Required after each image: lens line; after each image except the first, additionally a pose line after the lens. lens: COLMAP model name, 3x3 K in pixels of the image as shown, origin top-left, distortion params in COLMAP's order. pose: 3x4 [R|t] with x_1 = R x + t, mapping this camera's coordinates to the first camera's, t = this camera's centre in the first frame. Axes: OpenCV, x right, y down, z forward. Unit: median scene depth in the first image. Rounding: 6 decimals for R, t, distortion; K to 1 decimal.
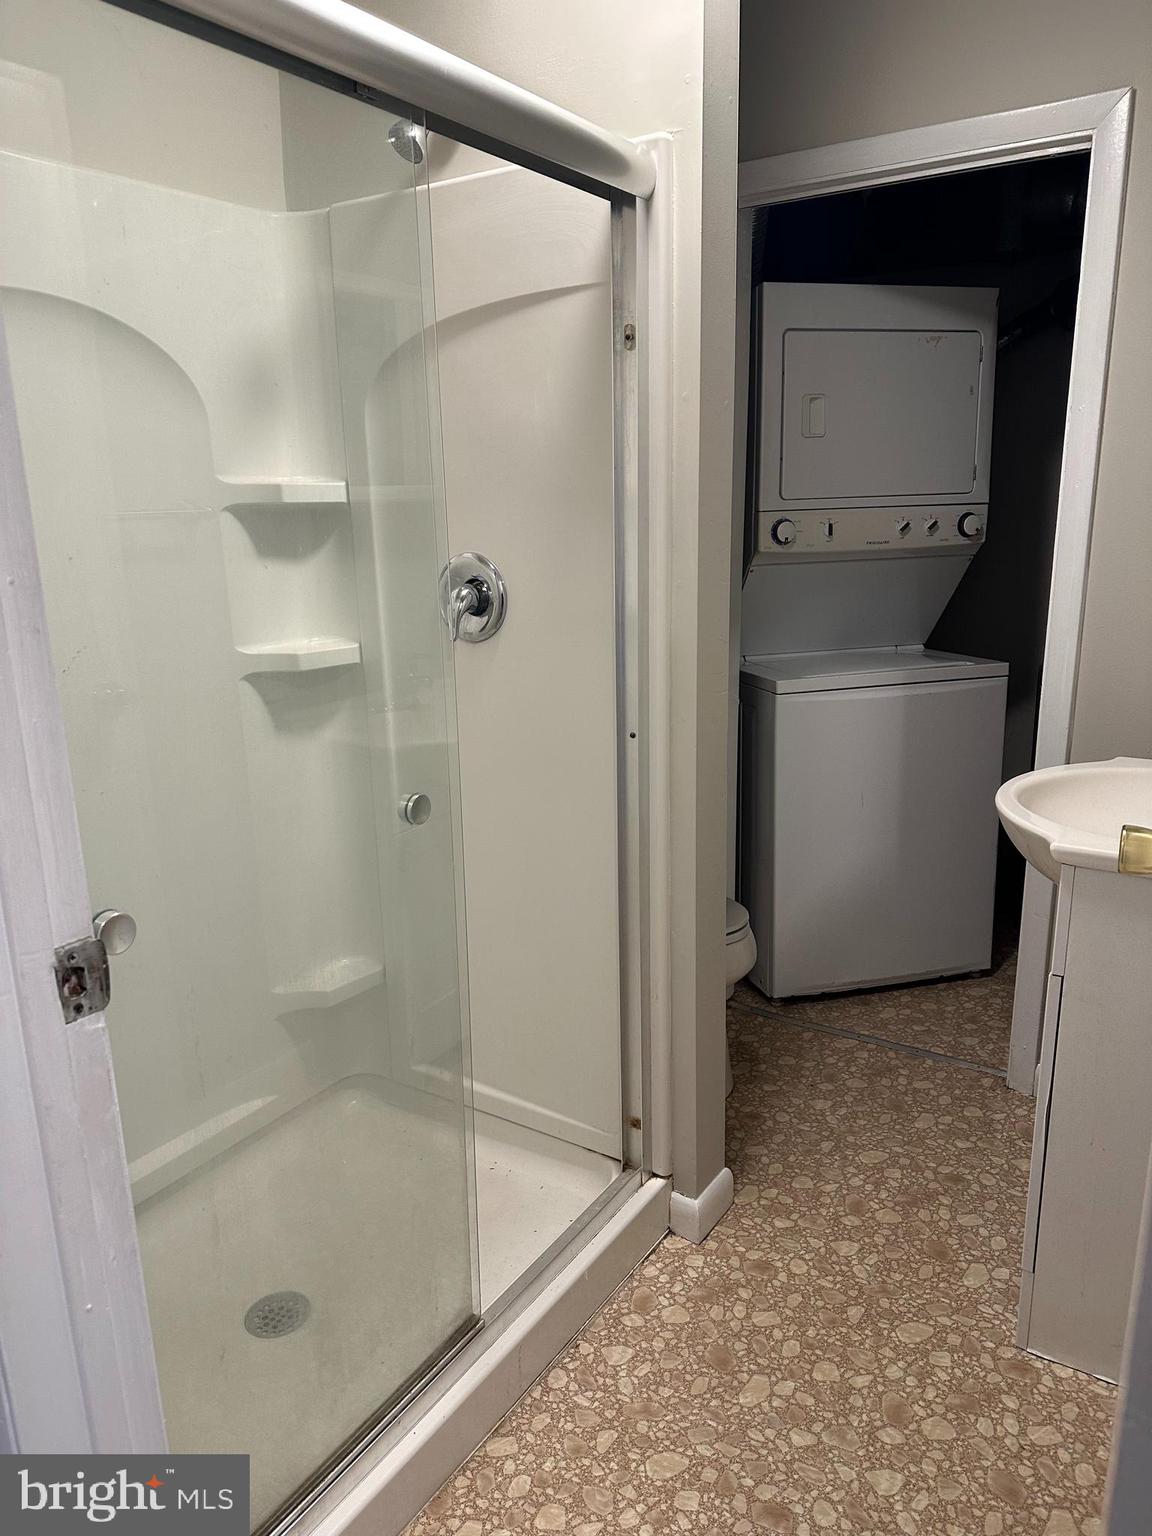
lens RADIAL K [[1053.3, 0, 576.0], [0, 1053.3, 768.0], [0, 0, 1]] dist [0.098123, -0.080007]
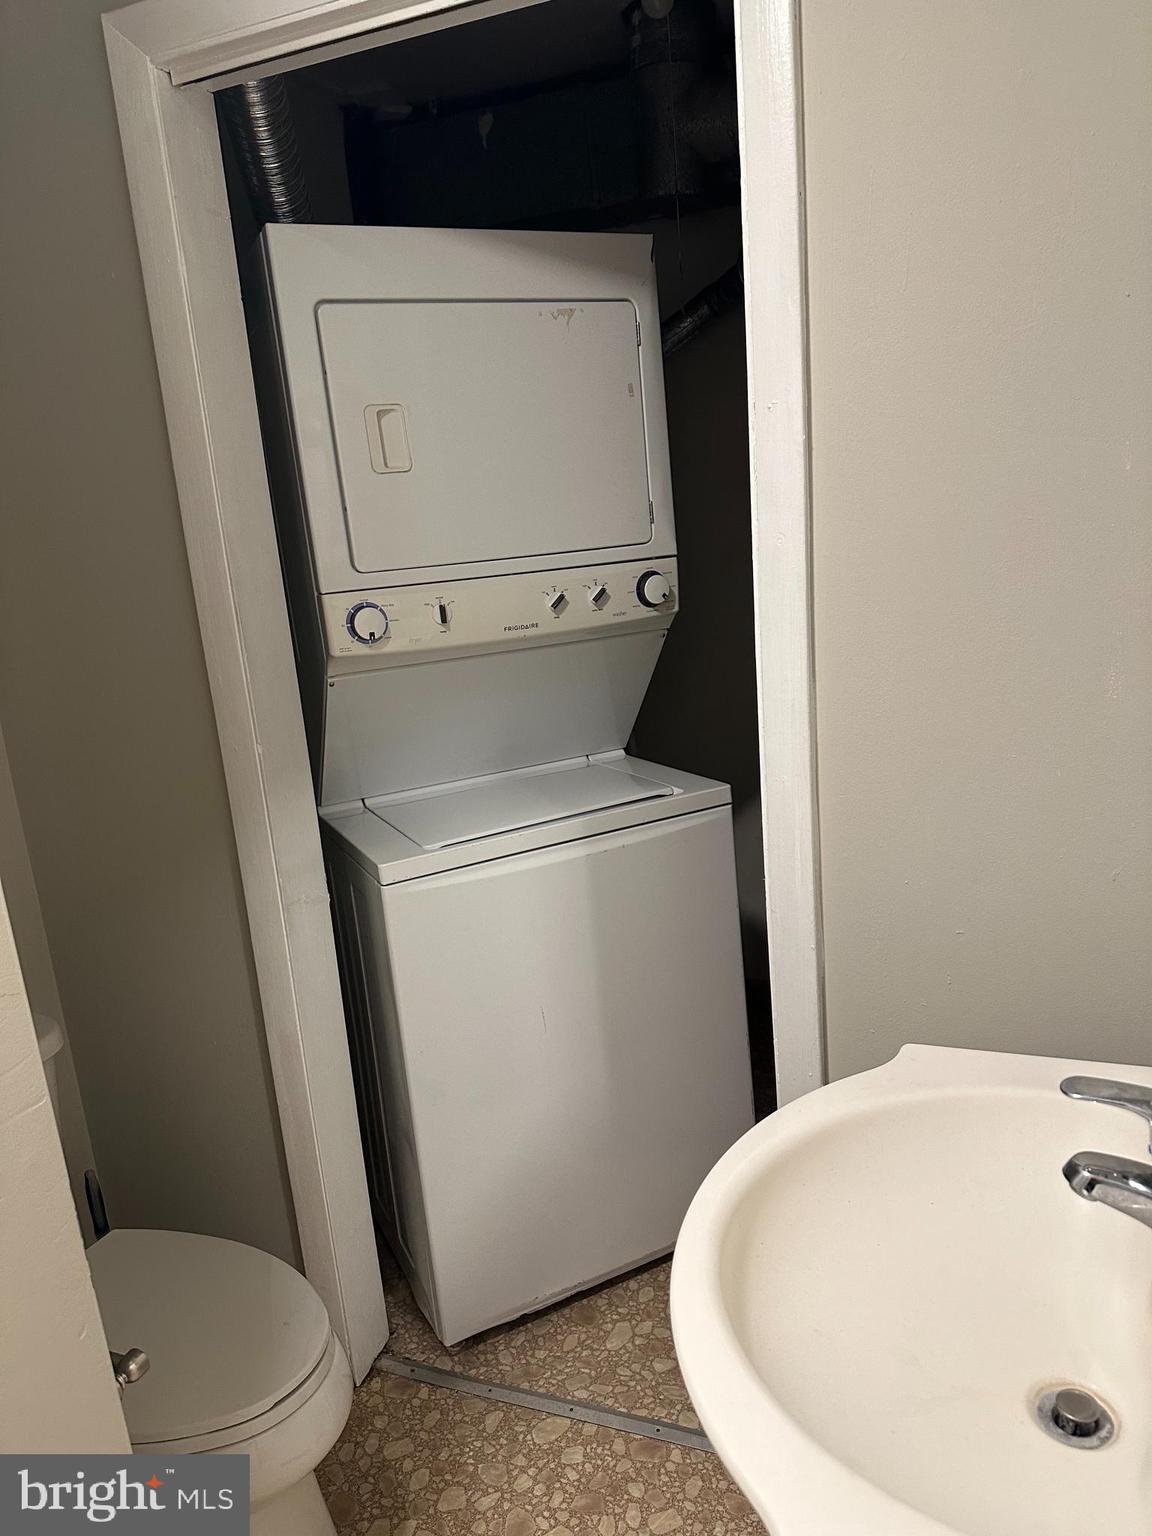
lens RADIAL K [[1053.3, 0, 576.0], [0, 1053.3, 768.0], [0, 0, 1]] dist [0.098123, -0.080007]
pose [[0.977827, -0.106793, 0.180139, 0.189990], [0.108186, 0.994128, 0.002102, -0.123146], [-0.179306, 0.017434, 0.983639, 0.359061]]
